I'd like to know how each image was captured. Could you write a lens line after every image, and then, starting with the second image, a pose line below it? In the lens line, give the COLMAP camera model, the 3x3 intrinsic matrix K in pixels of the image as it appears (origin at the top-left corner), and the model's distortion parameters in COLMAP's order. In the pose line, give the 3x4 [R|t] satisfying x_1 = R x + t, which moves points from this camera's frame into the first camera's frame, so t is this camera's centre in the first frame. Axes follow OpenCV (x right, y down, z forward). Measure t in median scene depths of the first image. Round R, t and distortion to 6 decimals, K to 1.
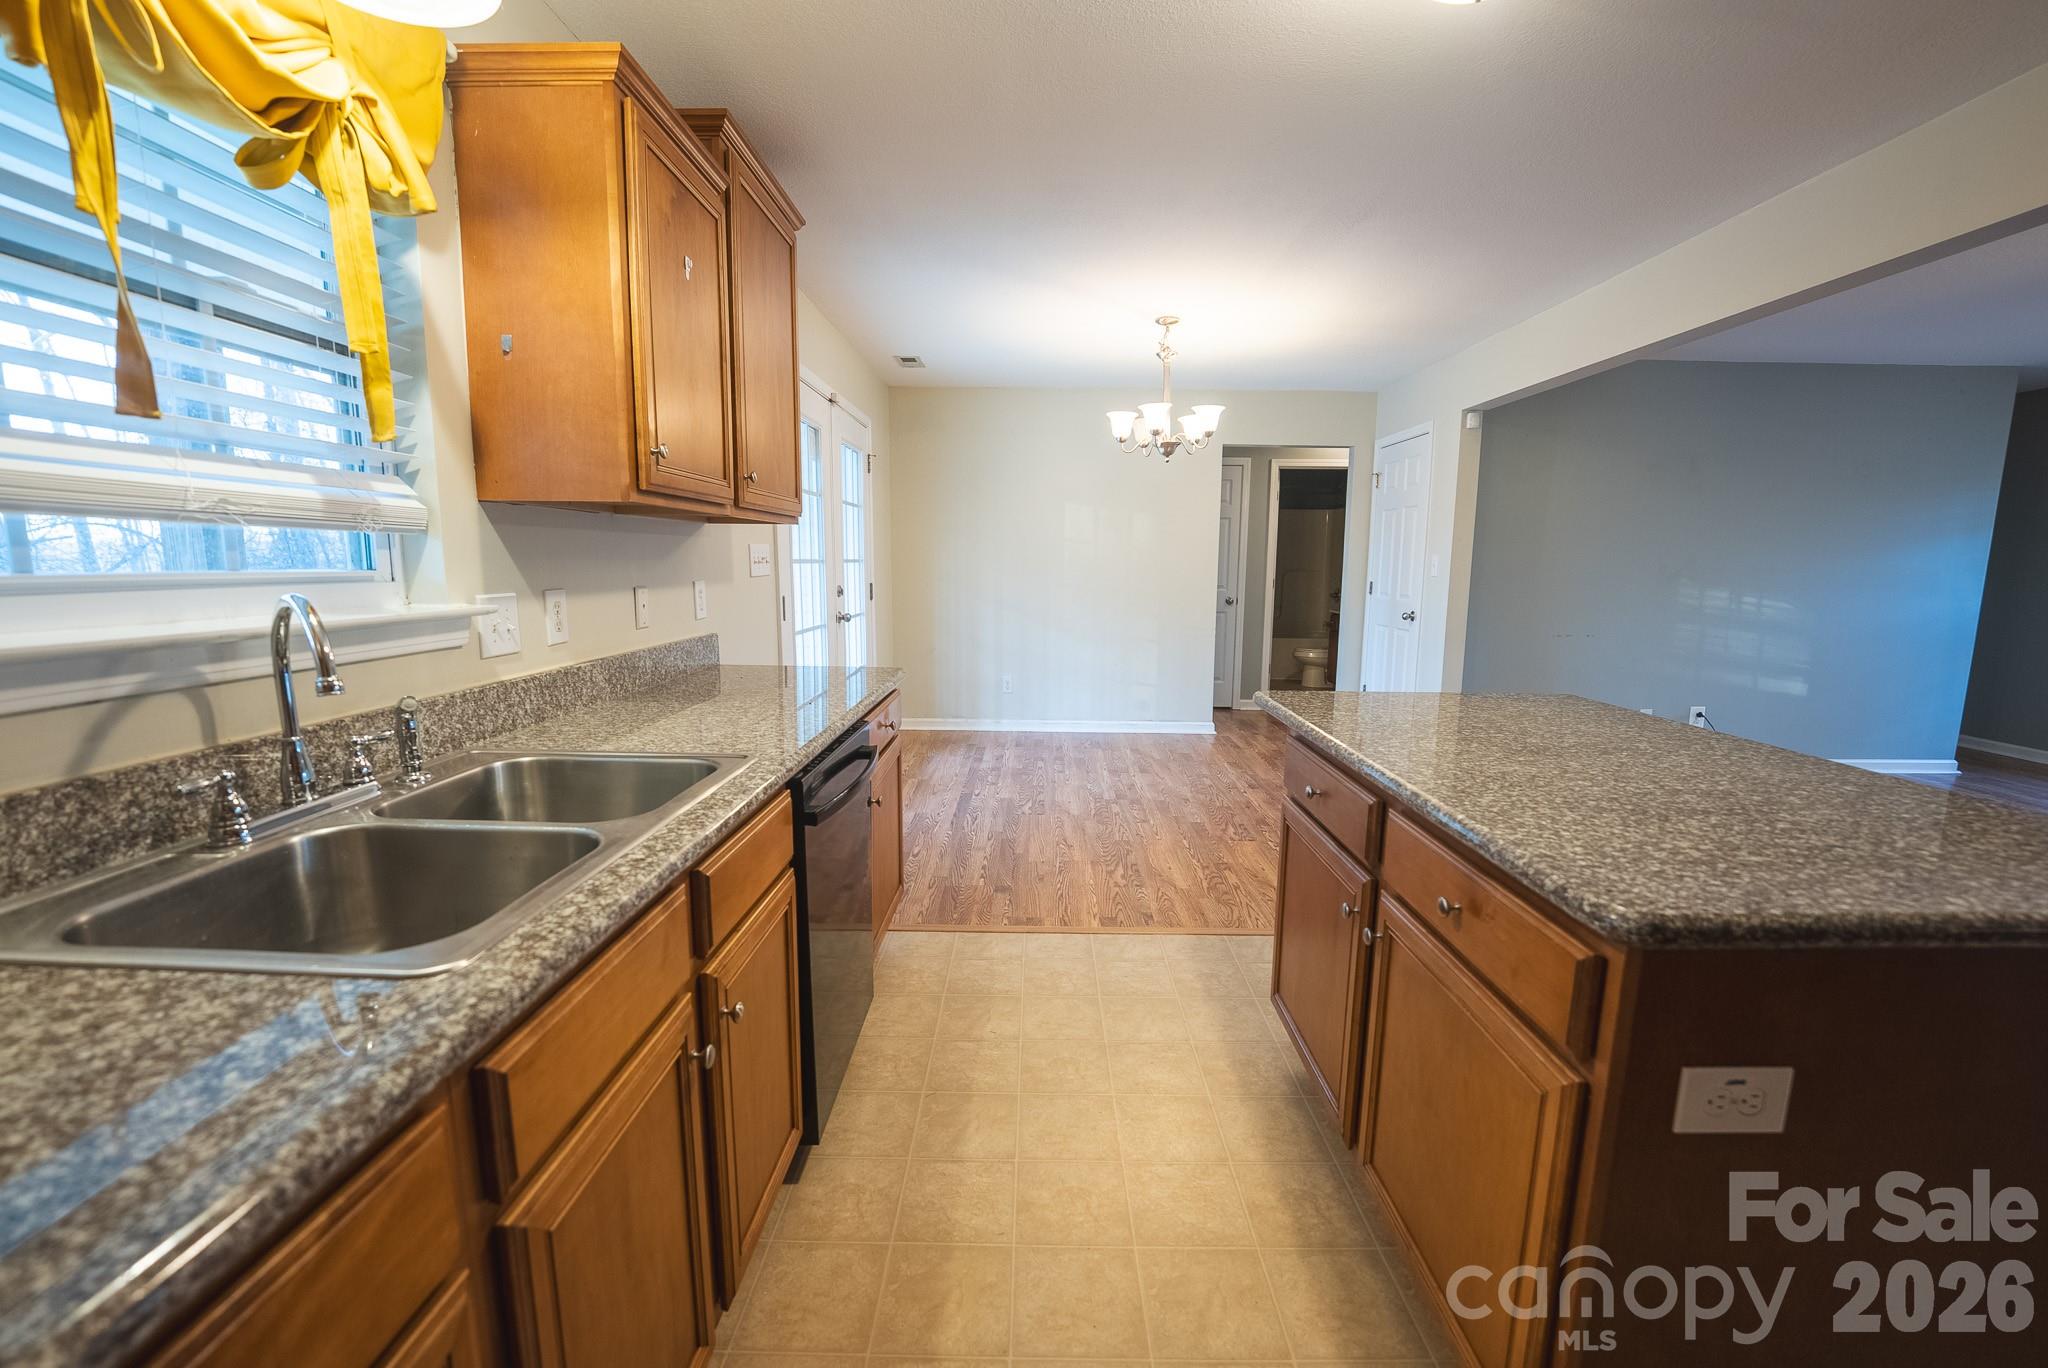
lens RADIAL K [[835.1, 0, 1031.8], [0, 835.1, 688.4], [0, 0, 1]] dist [-0.032913, 0.004549]
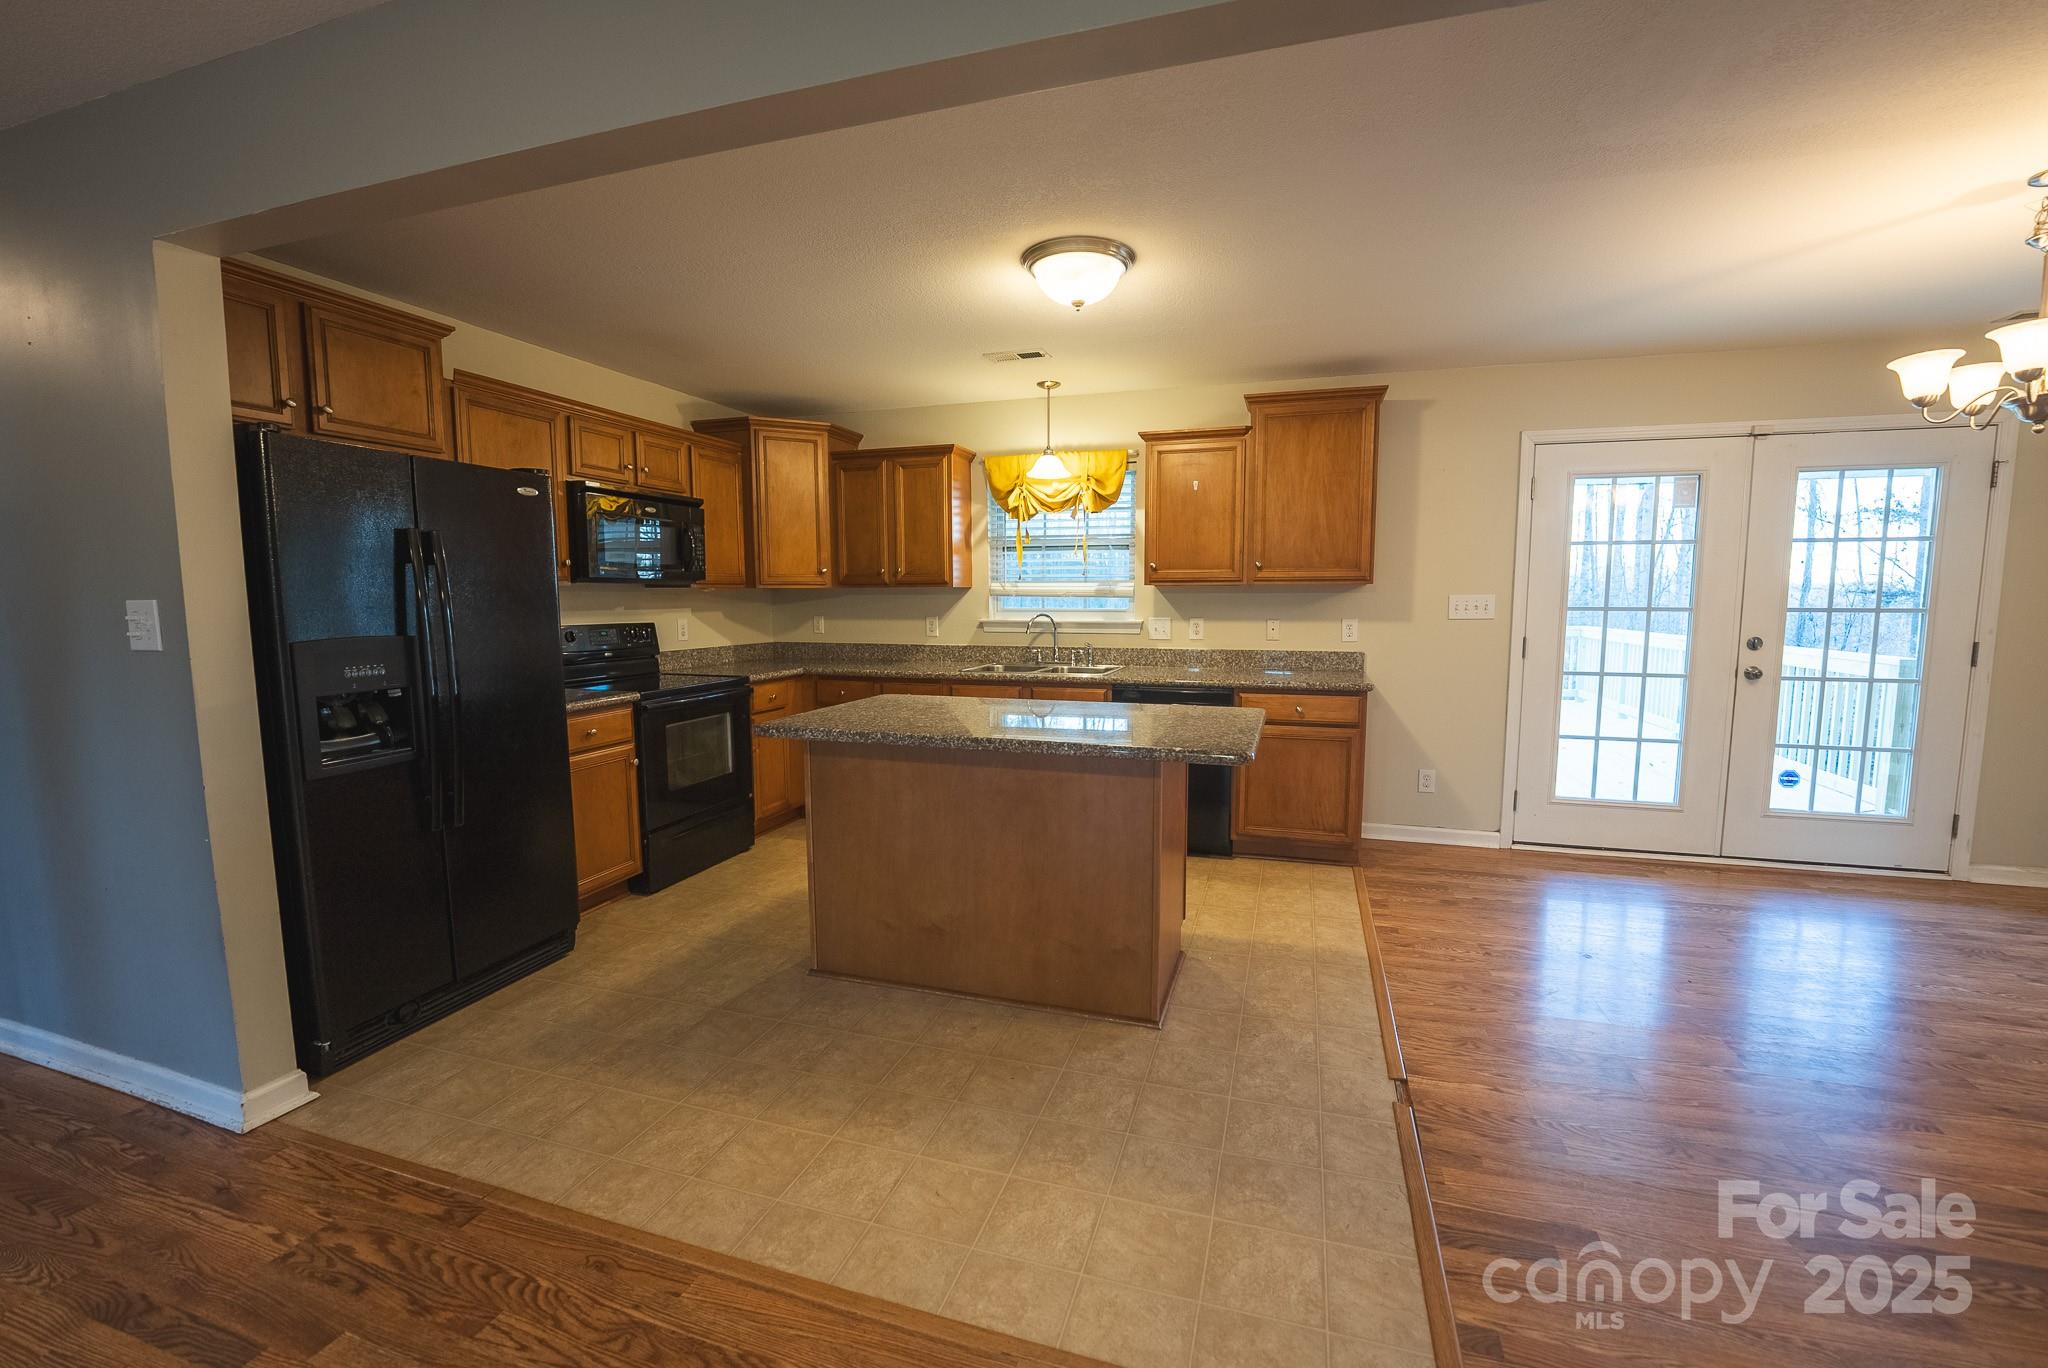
lens RADIAL K [[835.1, 0, 1031.8], [0, 835.1, 688.4], [0, 0, 1]] dist [-0.032913, 0.004549]
pose [[-0.294219, 0.094669, -0.951038, 2.160685], [-0.145947, 0.978961, 0.142600, -0.215103], [0.944529, 0.180757, -0.274212, 1.368830]]
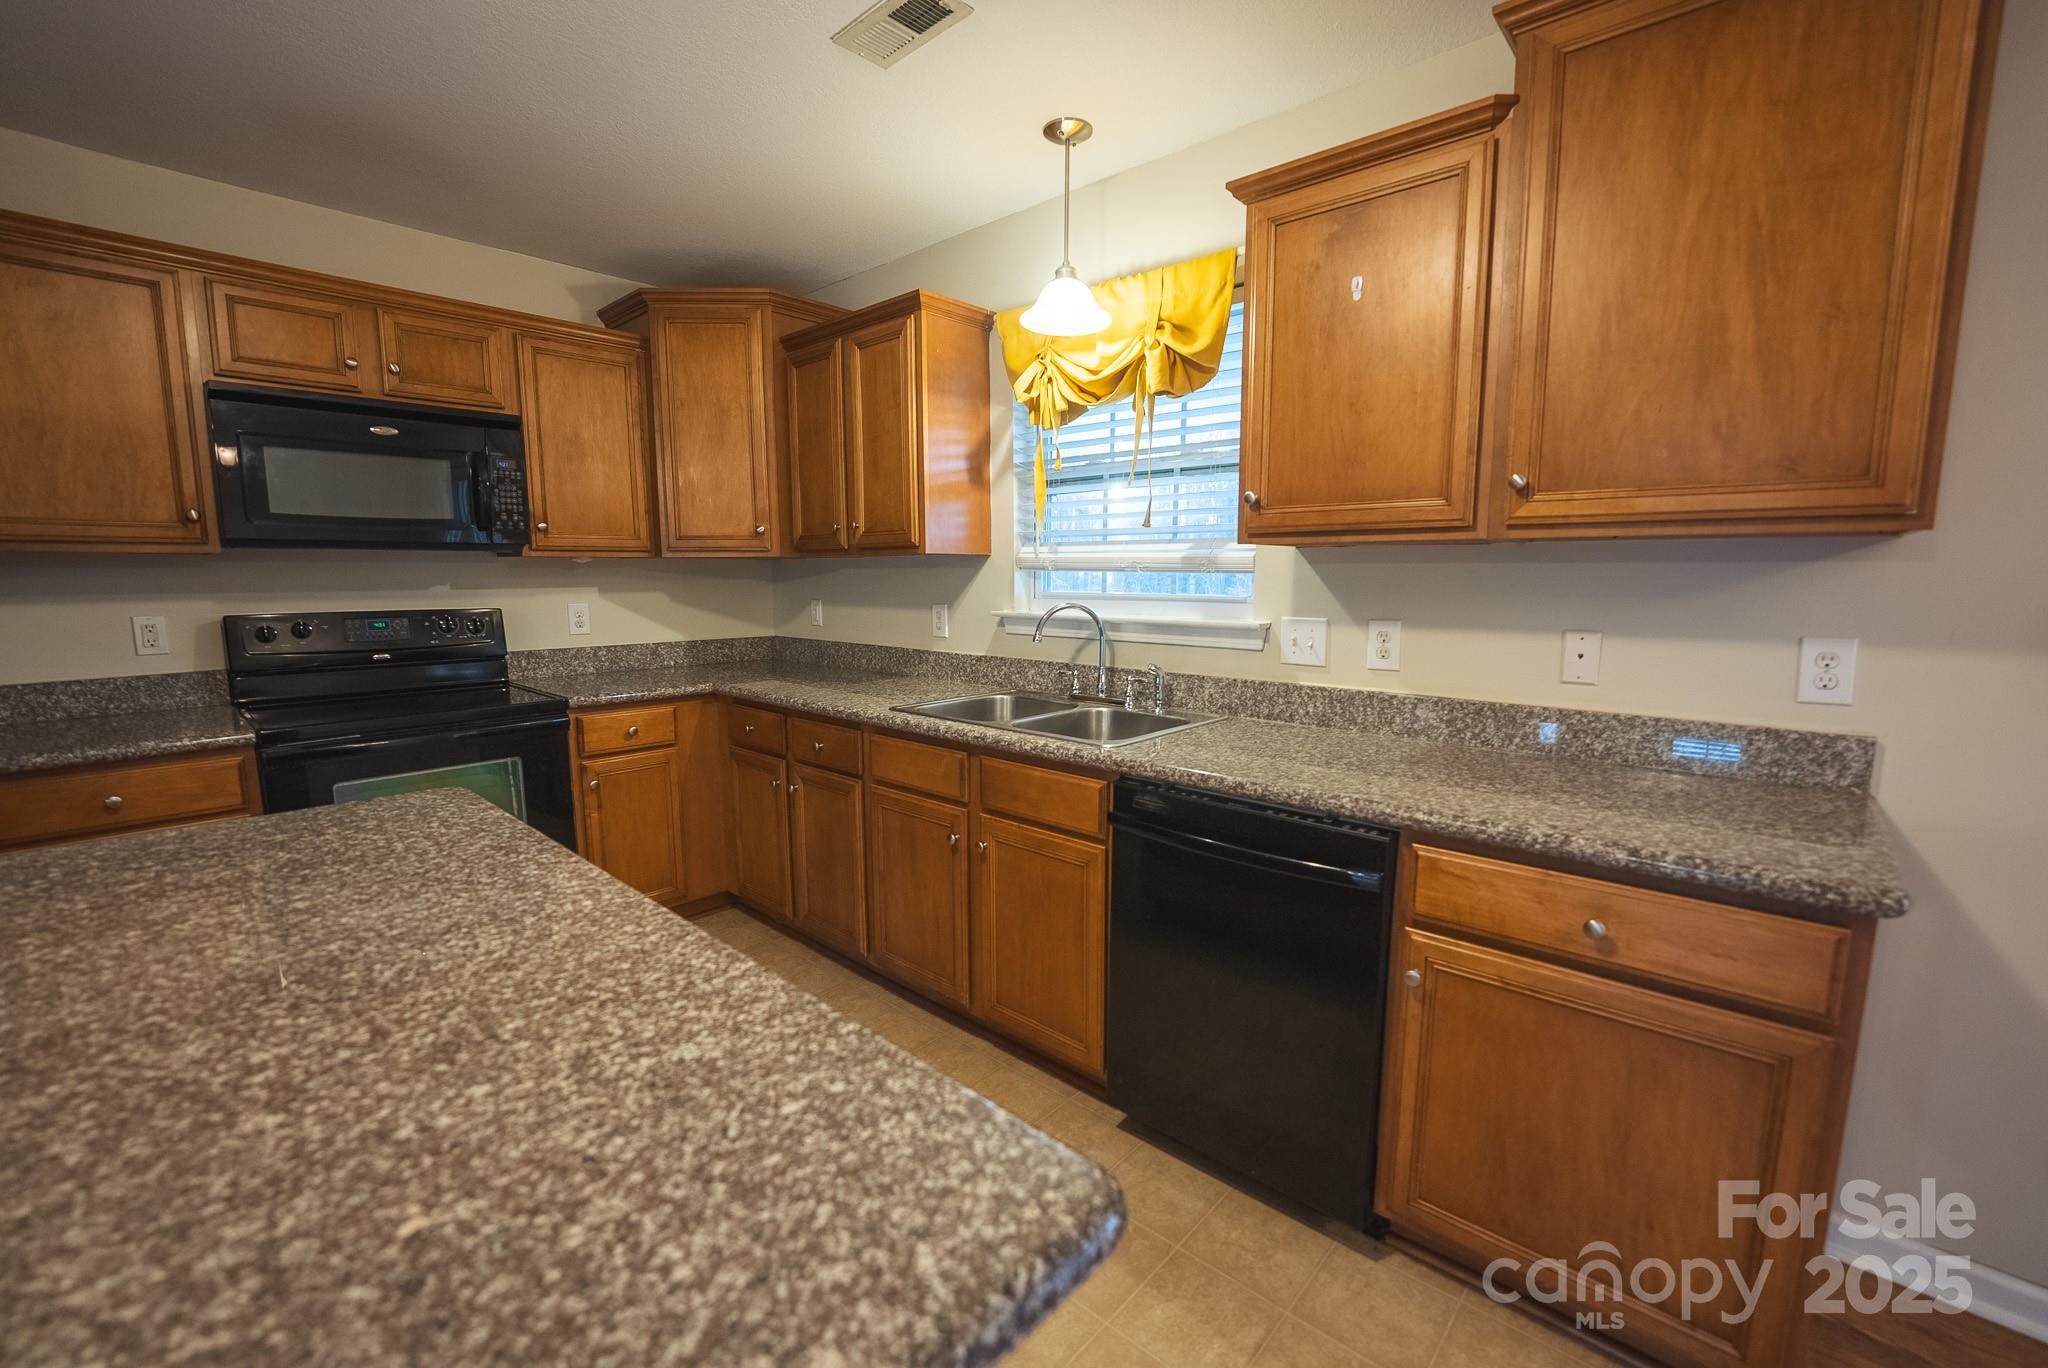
lens RADIAL K [[835.1, 0, 1031.8], [0, 835.1, 688.4], [0, 0, 1]] dist [-0.032913, 0.004549]
pose [[-0.661577, 0.089604, -0.744505, 0.600800], [-0.121828, 0.966802, 0.224616, -0.240954], [0.739915, 0.239302, -0.628697, 1.482875]]
